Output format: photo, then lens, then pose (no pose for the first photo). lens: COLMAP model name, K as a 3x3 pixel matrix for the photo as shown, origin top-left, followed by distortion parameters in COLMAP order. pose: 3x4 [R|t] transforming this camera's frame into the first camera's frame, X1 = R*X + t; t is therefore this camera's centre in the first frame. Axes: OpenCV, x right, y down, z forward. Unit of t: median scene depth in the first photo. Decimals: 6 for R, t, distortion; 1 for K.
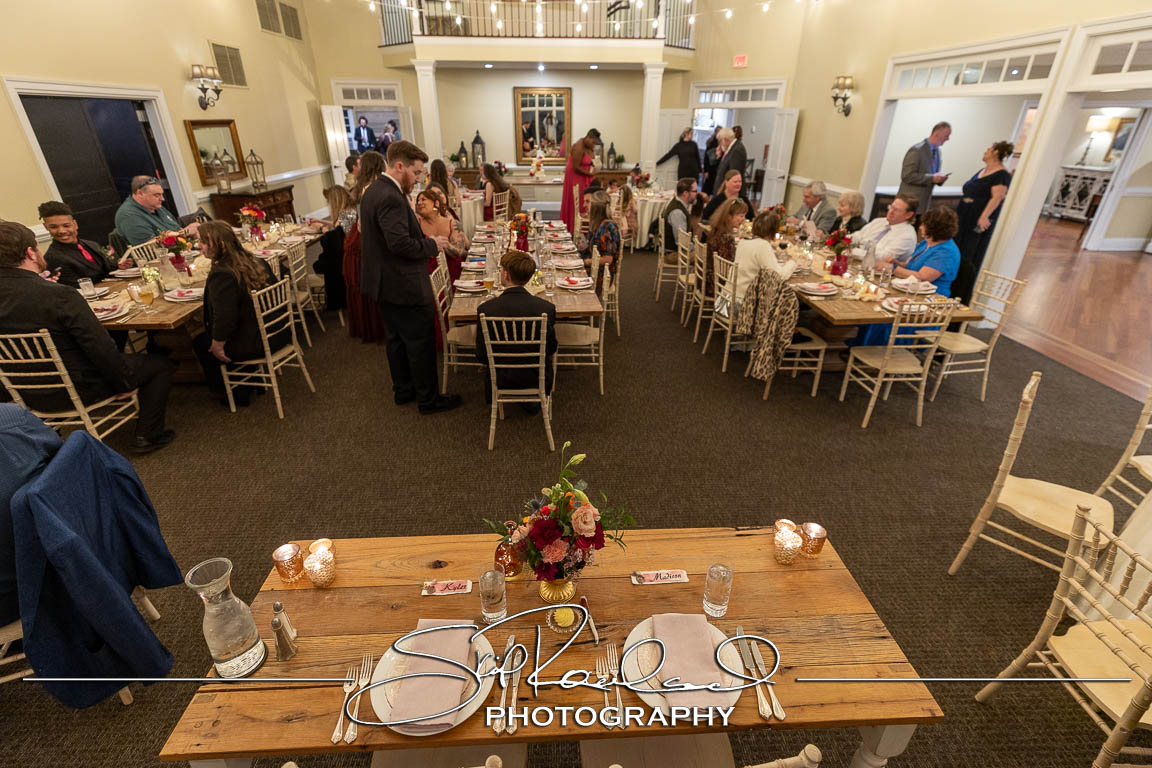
lens RADIAL K [[536.2, 0, 576.6], [0, 536.2, 389.1], [0, 0, 1]] dist [0.005081, -0.002141]
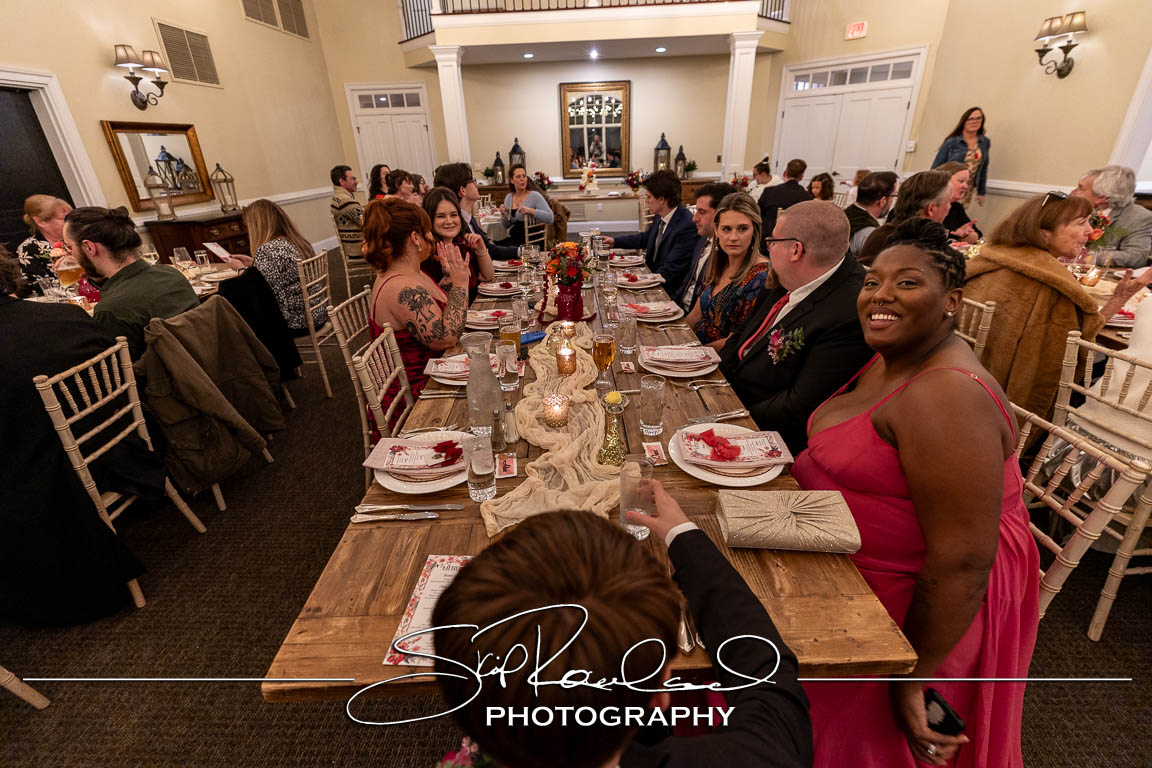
lens RADIAL K [[508.5, 0, 577.1], [0, 508.5, 381.6], [0, 0, 1]] dist [0.006959, 0.000003]
pose [[0.996323, -0.001433, -0.085662, -0.030068], [-0.001463, 0.999430, -0.033730, -0.099443], [0.085661, 0.033731, 0.995753, 0.294086]]
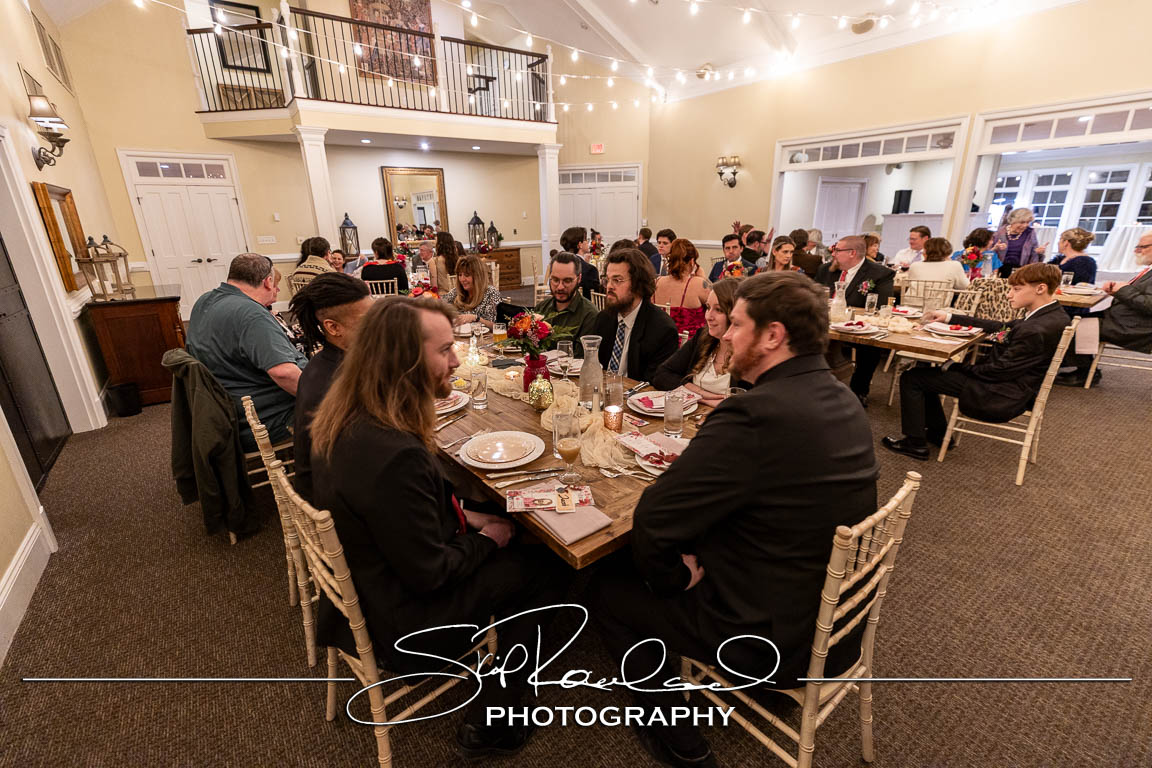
lens RADIAL K [[508.5, 0, 575.6], [0, 508.5, 389.1], [0, 0, 1]] dist [0.006959, 0.000003]
pose [[0.828413, -0.205460, 0.521074, -0.442912], [0.278503, 0.958238, -0.064934, -0.071811], [-0.485972, 0.198913, 0.851038, 0.228903]]
